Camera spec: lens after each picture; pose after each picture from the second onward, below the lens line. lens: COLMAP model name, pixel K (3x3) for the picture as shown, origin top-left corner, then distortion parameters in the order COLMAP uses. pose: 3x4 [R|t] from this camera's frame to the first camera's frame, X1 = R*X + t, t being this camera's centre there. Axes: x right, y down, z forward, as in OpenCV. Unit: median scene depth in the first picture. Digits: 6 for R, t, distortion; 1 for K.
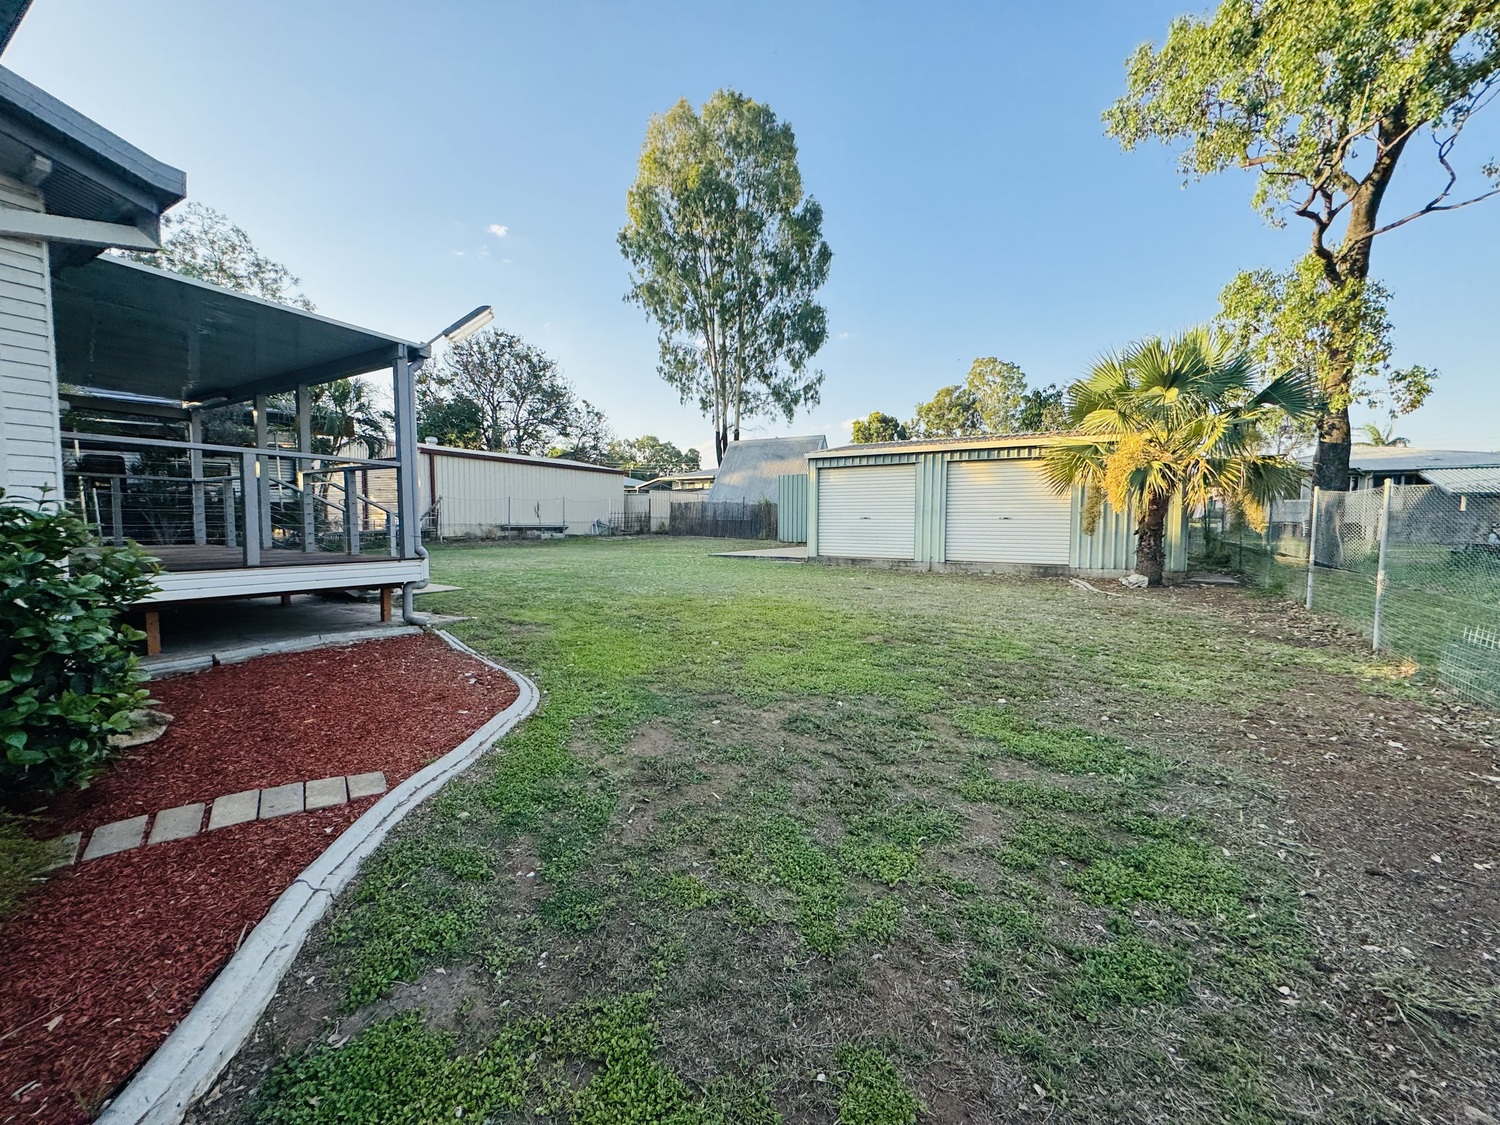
lens RADIAL K [[601.6, 0, 750.0], [0, 601.6, 562.5], [0, 0, 1]] dist [-0.001252, -0.000172]
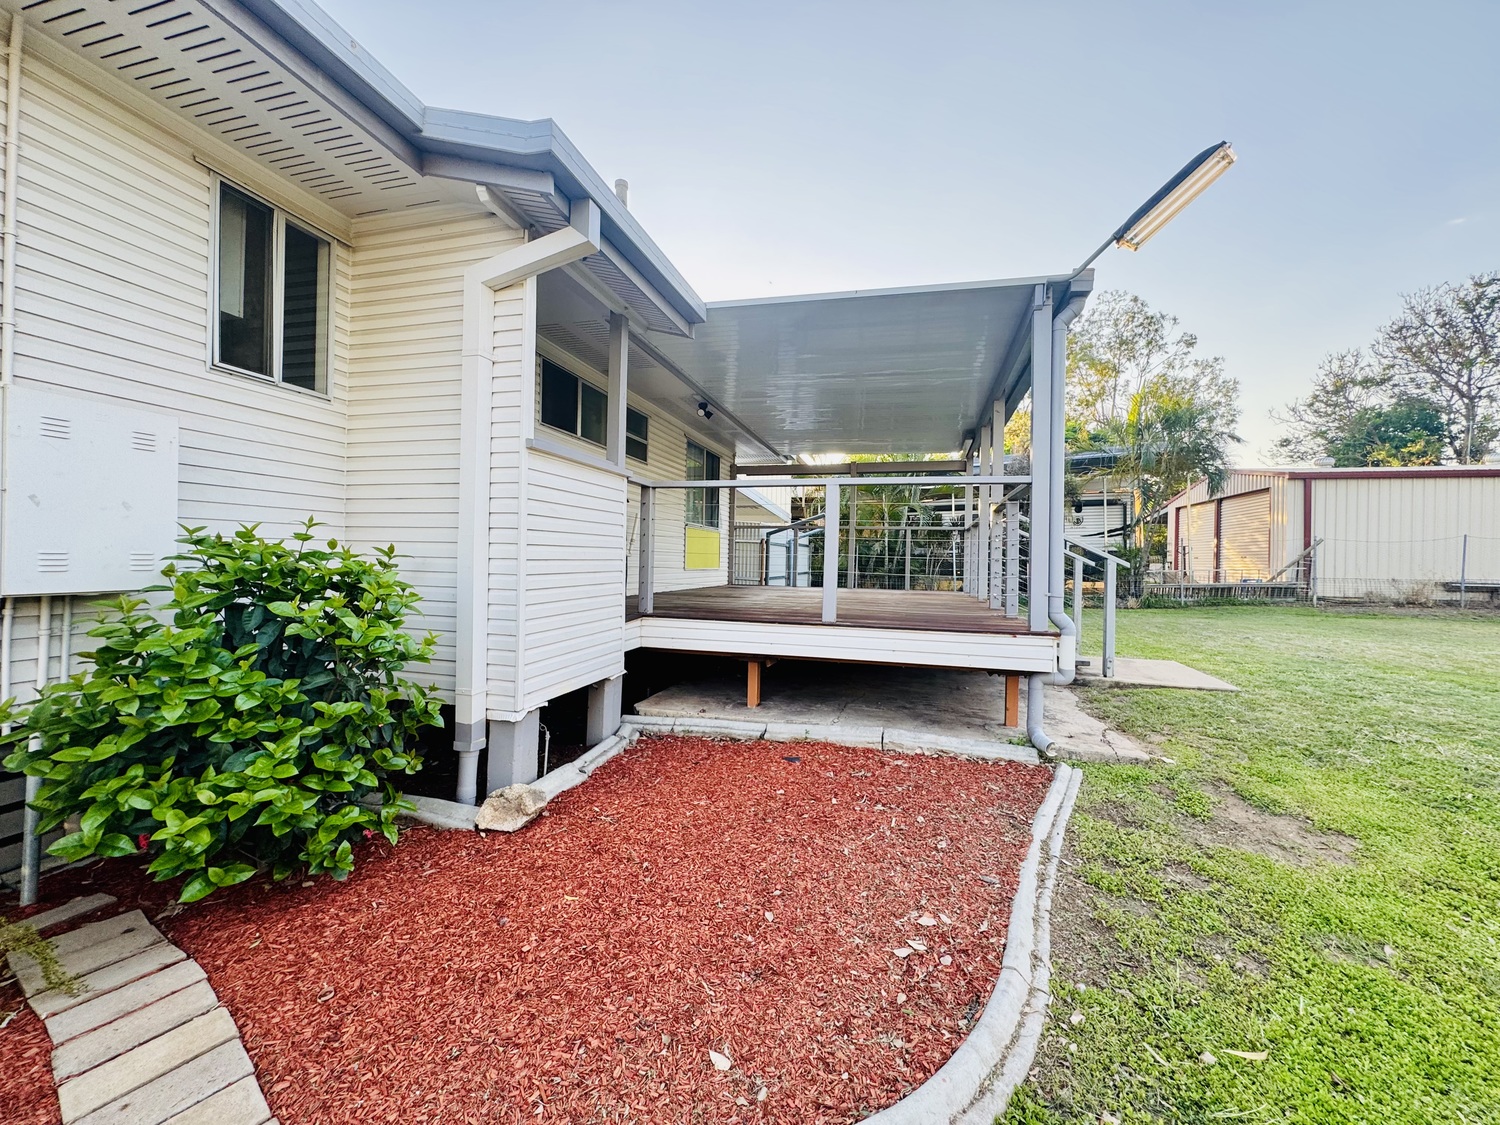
lens RADIAL K [[601.6, 0, 750.0], [0, 601.6, 562.5], [0, 0, 1]] dist [-0.001252, -0.000172]
pose [[0.267414, 0.002115, -0.963579, -0.030137], [-0.081982, 0.996422, -0.020564, -0.020156], [0.960088, 0.084495, 0.266631, 0.272389]]
